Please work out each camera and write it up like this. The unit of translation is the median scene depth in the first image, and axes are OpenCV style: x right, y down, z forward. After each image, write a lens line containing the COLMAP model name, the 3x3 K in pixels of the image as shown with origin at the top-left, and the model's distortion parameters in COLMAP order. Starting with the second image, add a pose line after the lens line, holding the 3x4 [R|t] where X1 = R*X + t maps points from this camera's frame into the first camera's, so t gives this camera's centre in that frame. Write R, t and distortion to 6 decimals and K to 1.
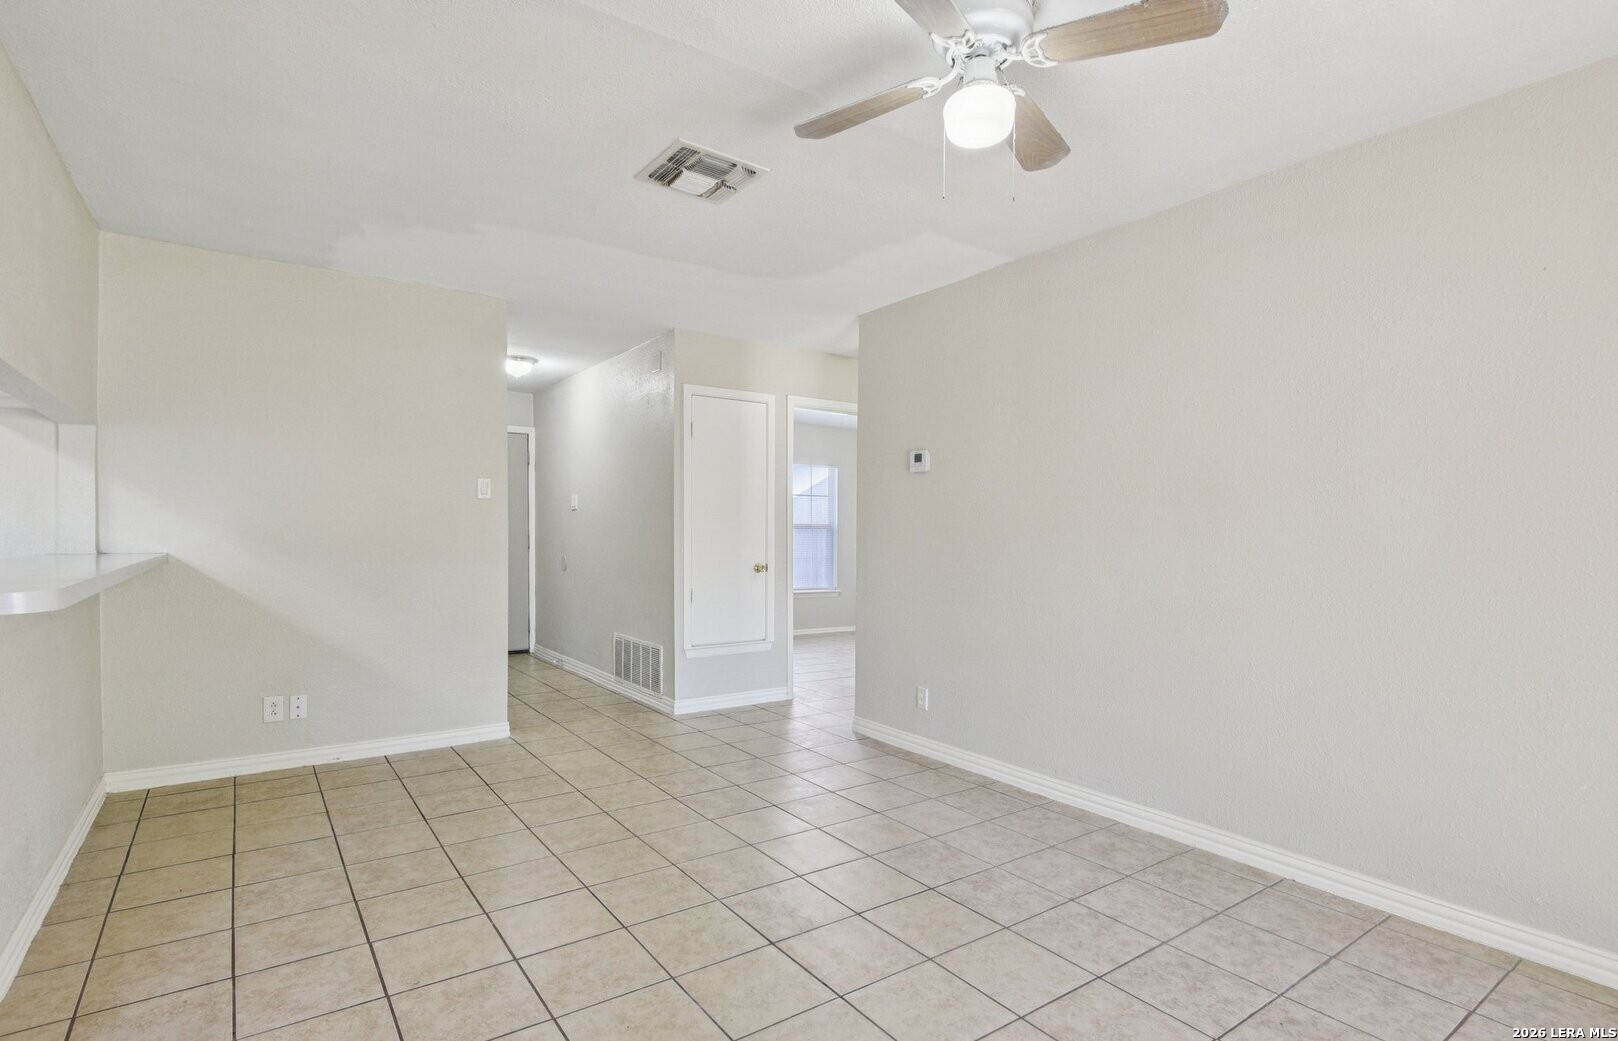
lens RADIAL K [[767.9, 0, 812.5], [0, 767.9, 527.2], [0, 0, 1]] dist [0.006222, -0.004341]
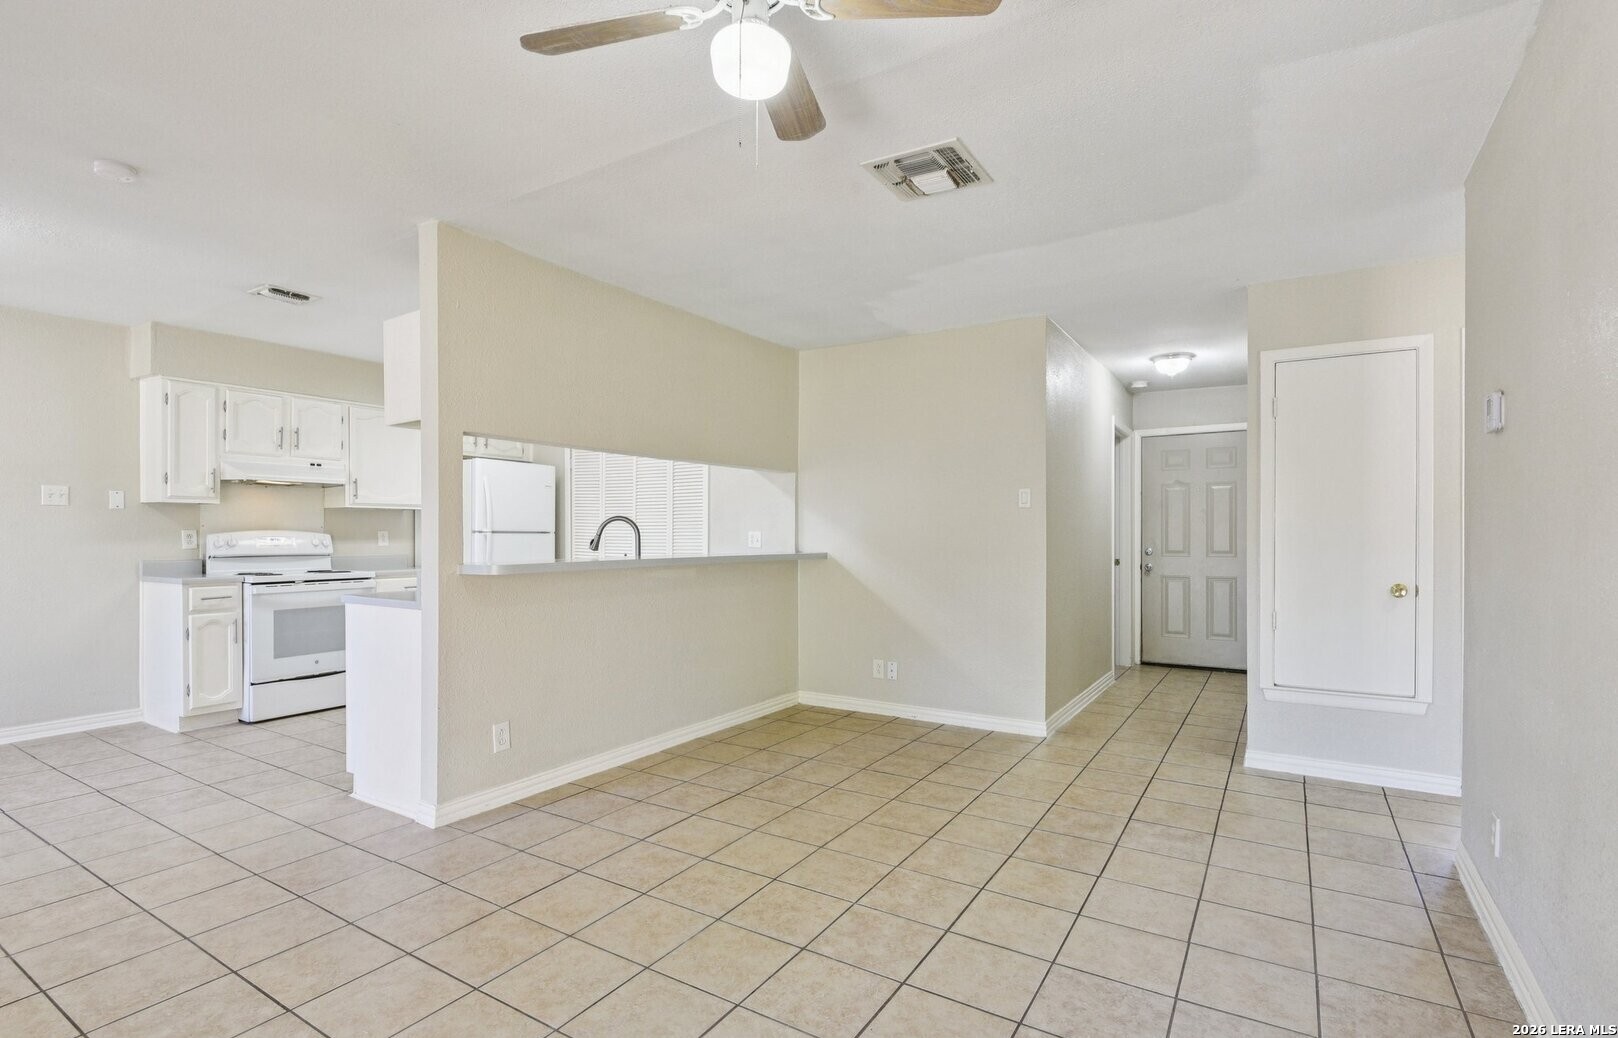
lens RADIAL K [[767.9, 0, 810.2], [0, 767.9, 518.1], [0, 0, 1]] dist [0.006222, -0.004341]
pose [[0.401537, -0.026132, -0.915470, 0.490614], [0.004895, 0.999640, -0.026388, 0.005499], [0.915830, 0.006115, 0.401520, 0.337966]]
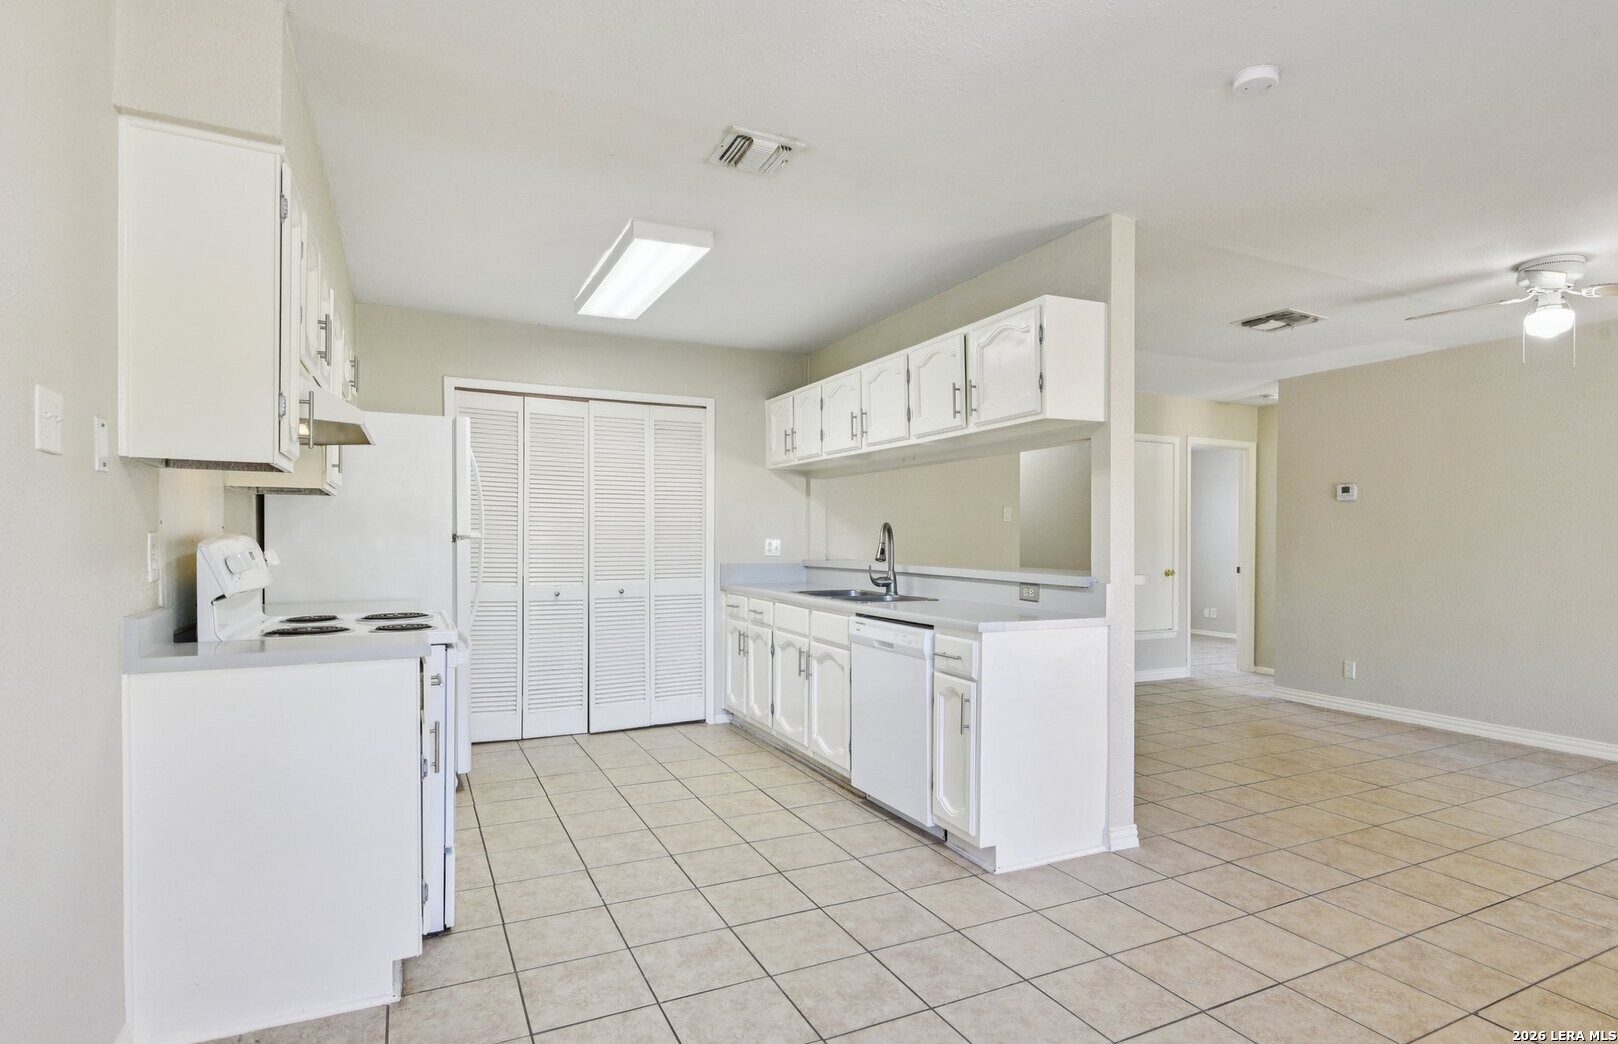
lens RADIAL K [[808.3, 0, 789.2], [0, 808.3, 567.3], [0, 0, 1]] dist [-0.005192, -0.003533]
pose [[0.988598, 0.003776, -0.150534, -0.690115], [0.002052, 0.999255, 0.038542, -0.014036], [0.150568, -0.038412, 0.987853, -0.598549]]
